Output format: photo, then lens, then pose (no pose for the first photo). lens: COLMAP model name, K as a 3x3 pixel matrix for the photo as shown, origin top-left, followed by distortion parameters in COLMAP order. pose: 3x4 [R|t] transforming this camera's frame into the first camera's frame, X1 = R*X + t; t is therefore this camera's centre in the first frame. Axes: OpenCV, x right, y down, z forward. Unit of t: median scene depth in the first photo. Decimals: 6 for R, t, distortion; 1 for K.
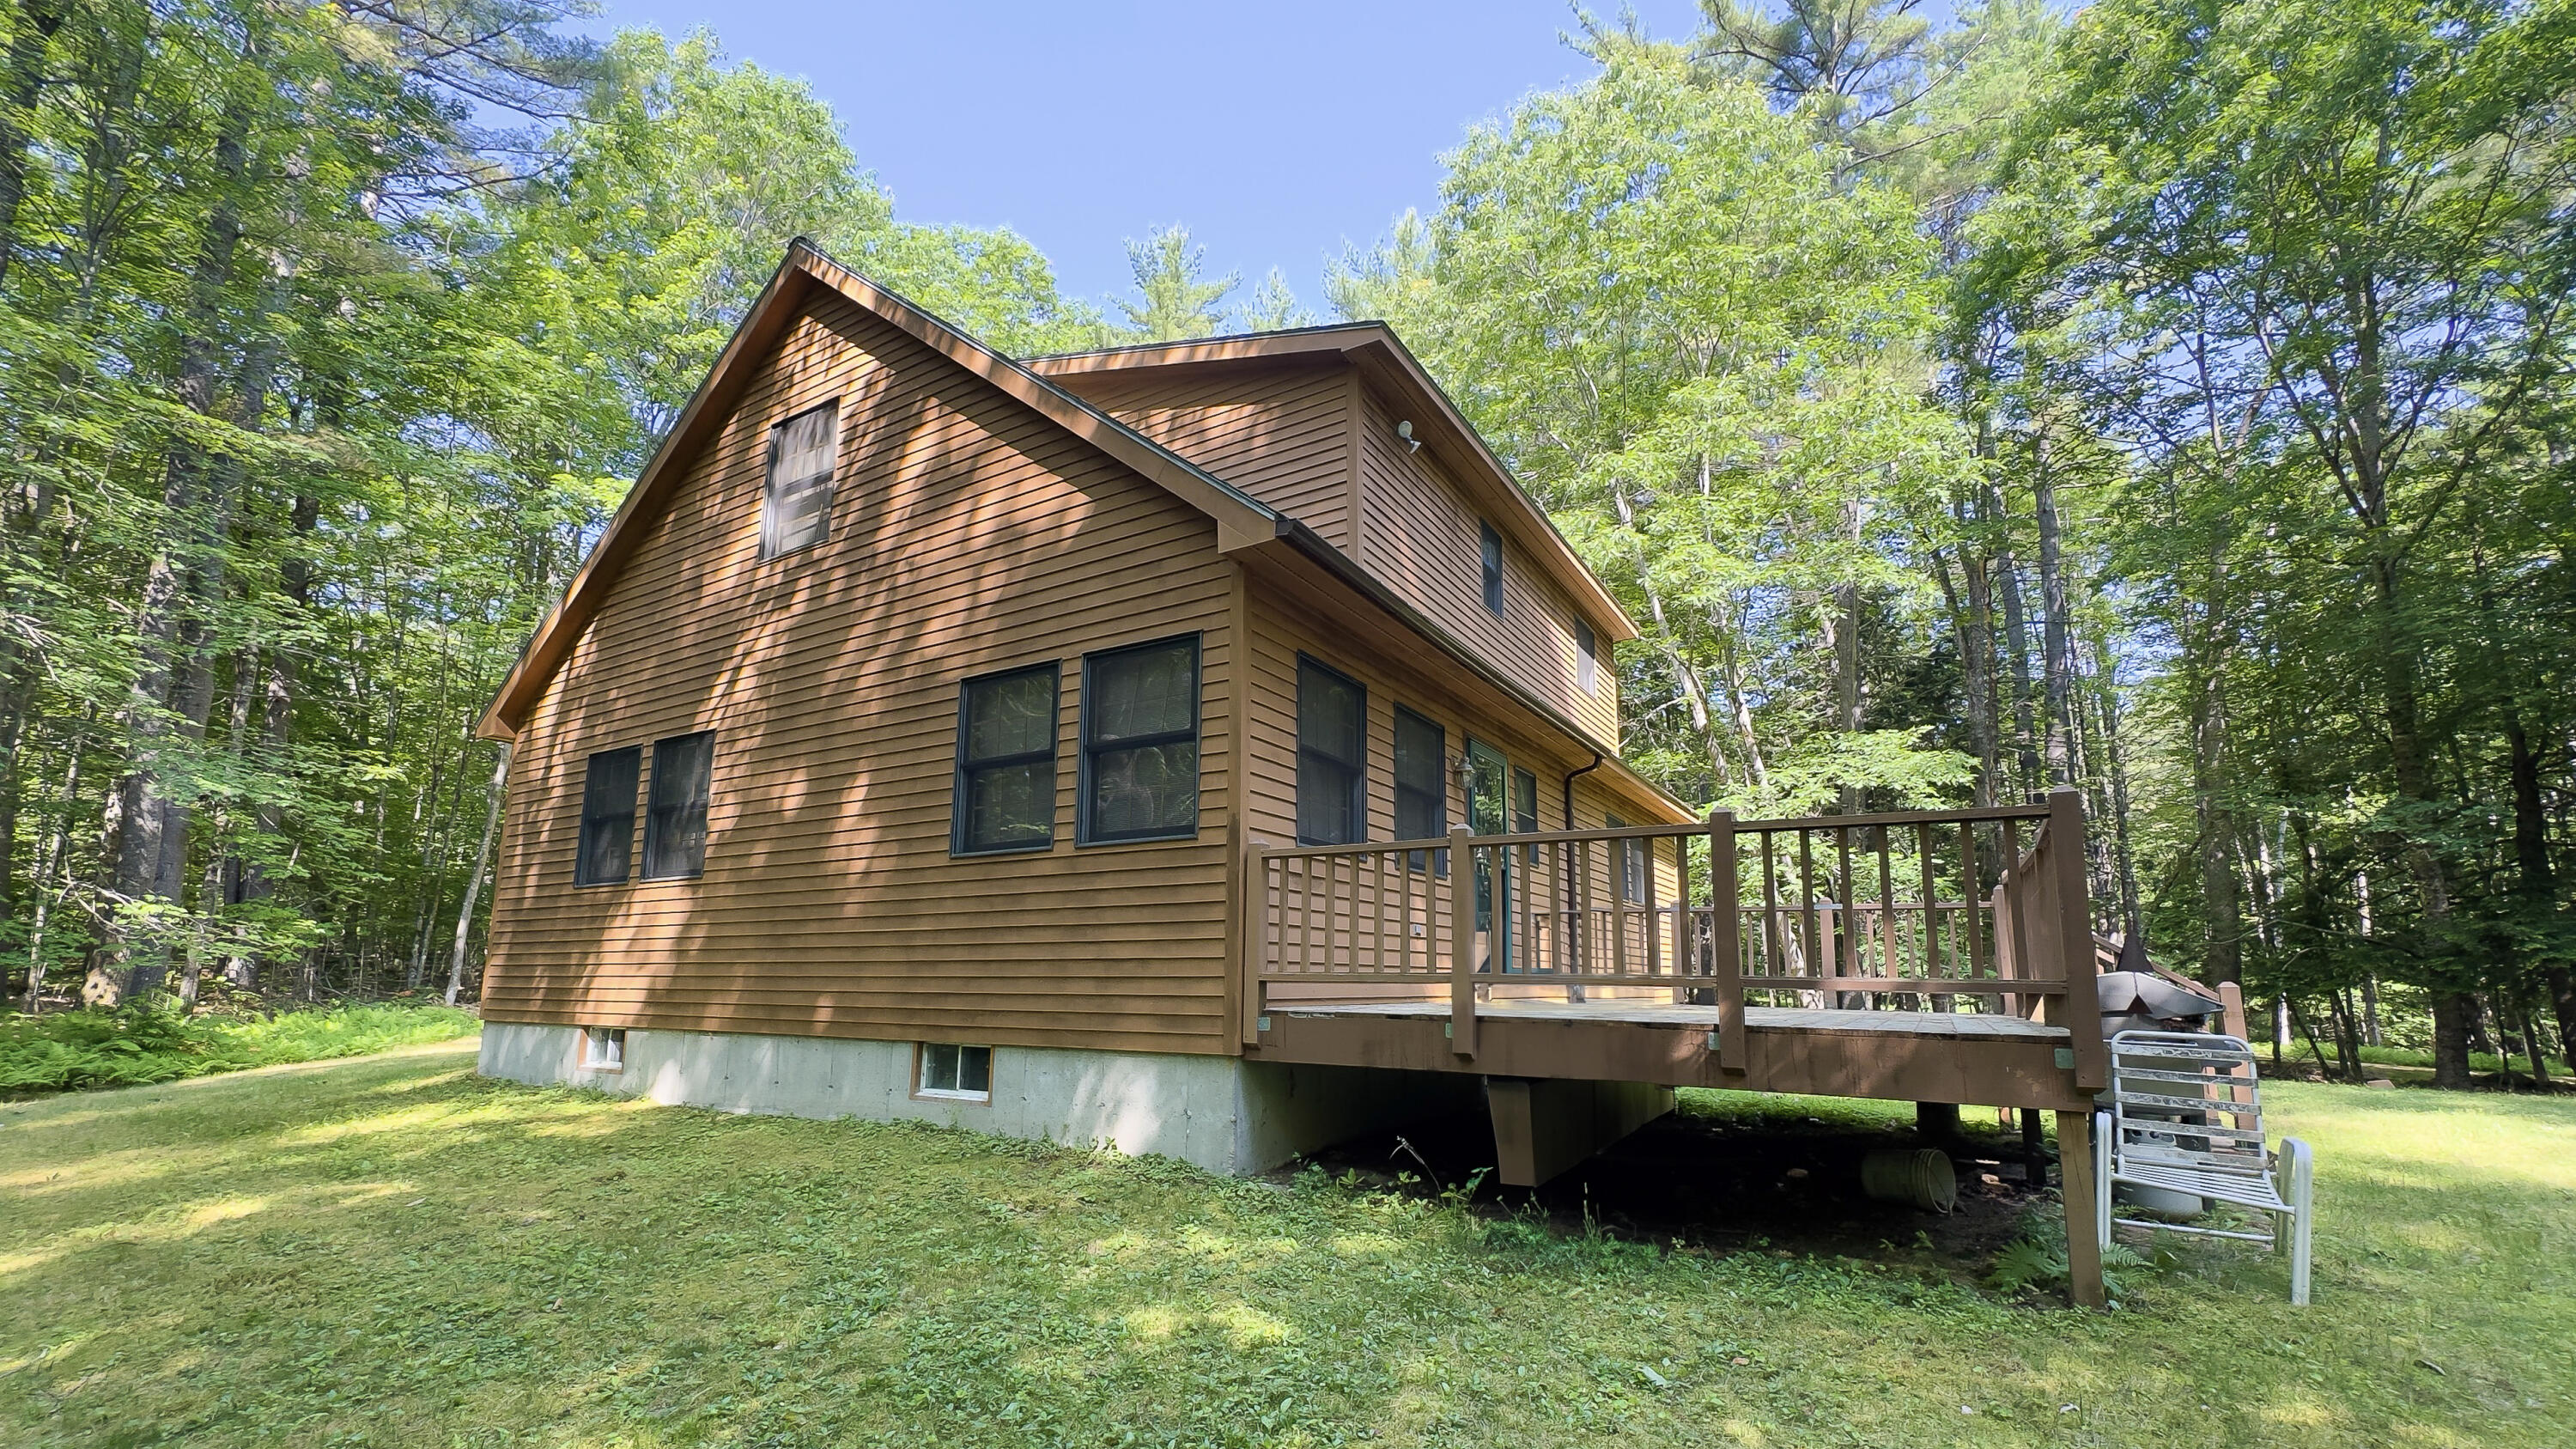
lens RADIAL K [[1056.6, 0, 1288.0], [0, 1056.6, 724.5], [0, 0, 1]] dist [-0.000786, -0.000043]
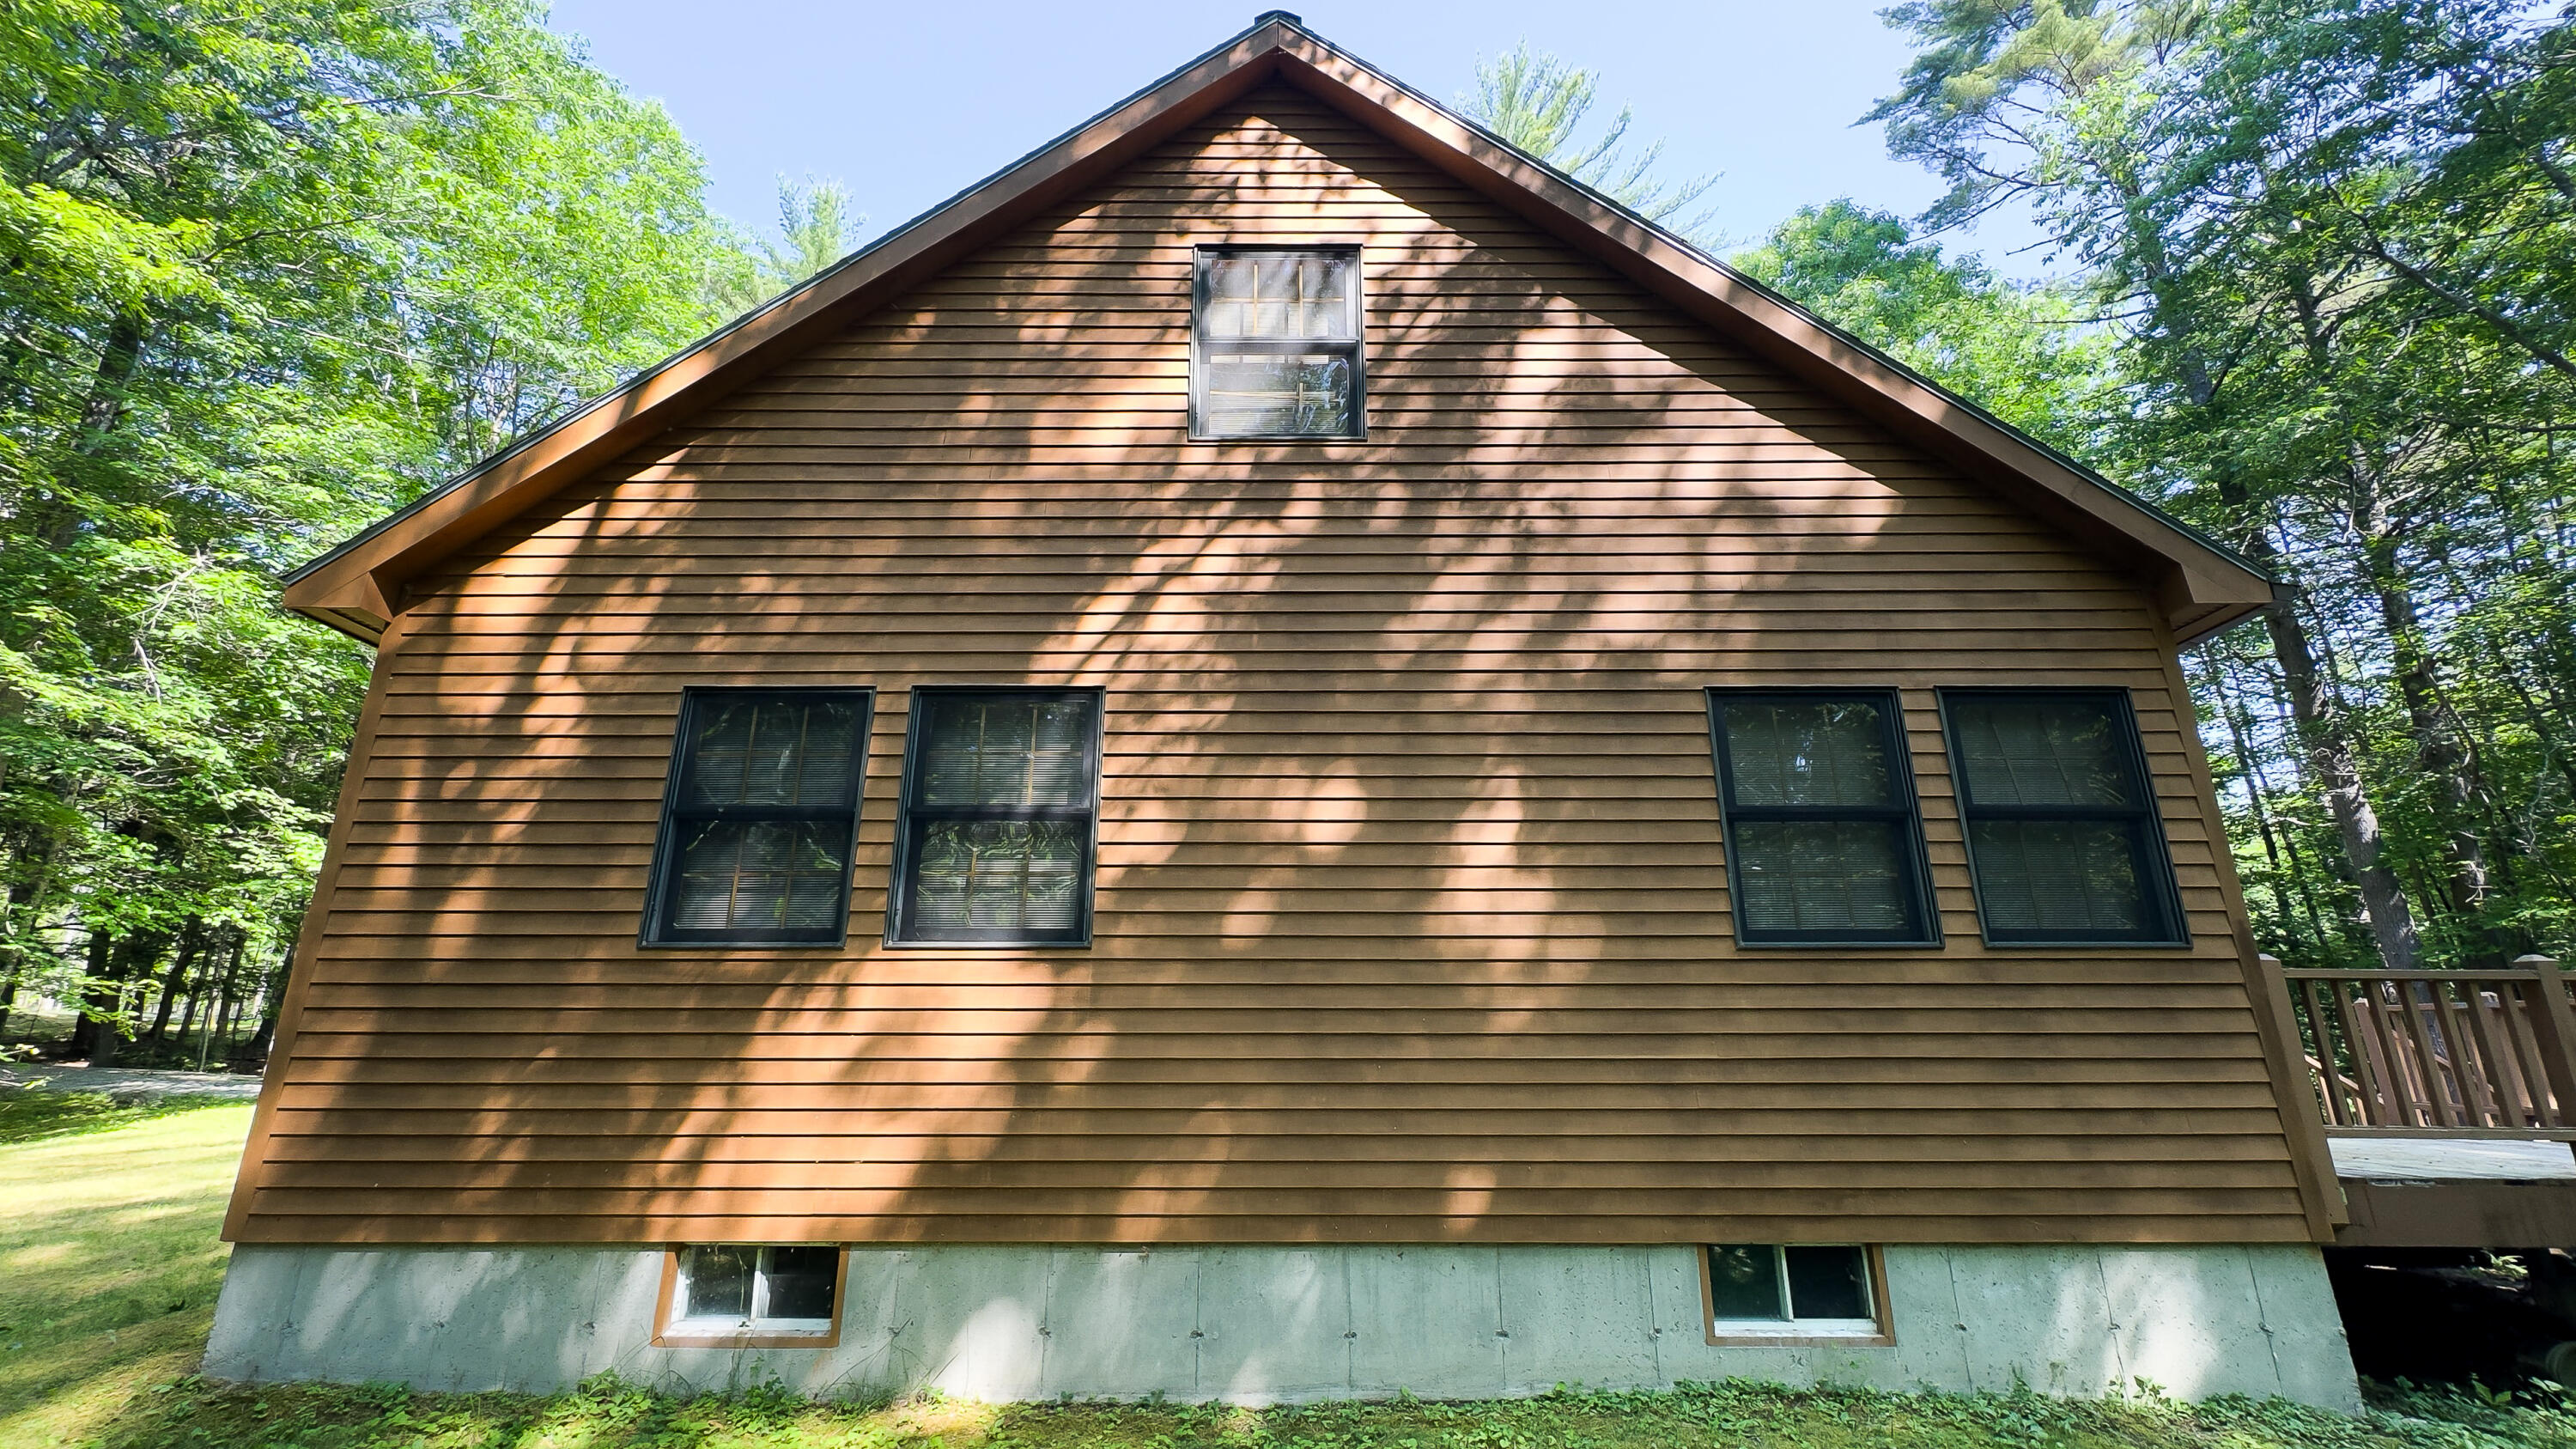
lens RADIAL K [[1083.1, 0, 1288.0], [0, 1083.1, 724.5], [0, 0, 1]] dist [-0.001662, -0.000150]
pose [[0.853774, 0.183150, 0.487366, -0.762154], [-0.120077, 0.980116, -0.157971, 0.108576], [-0.506607, 0.076350, 0.858790, 0.459407]]
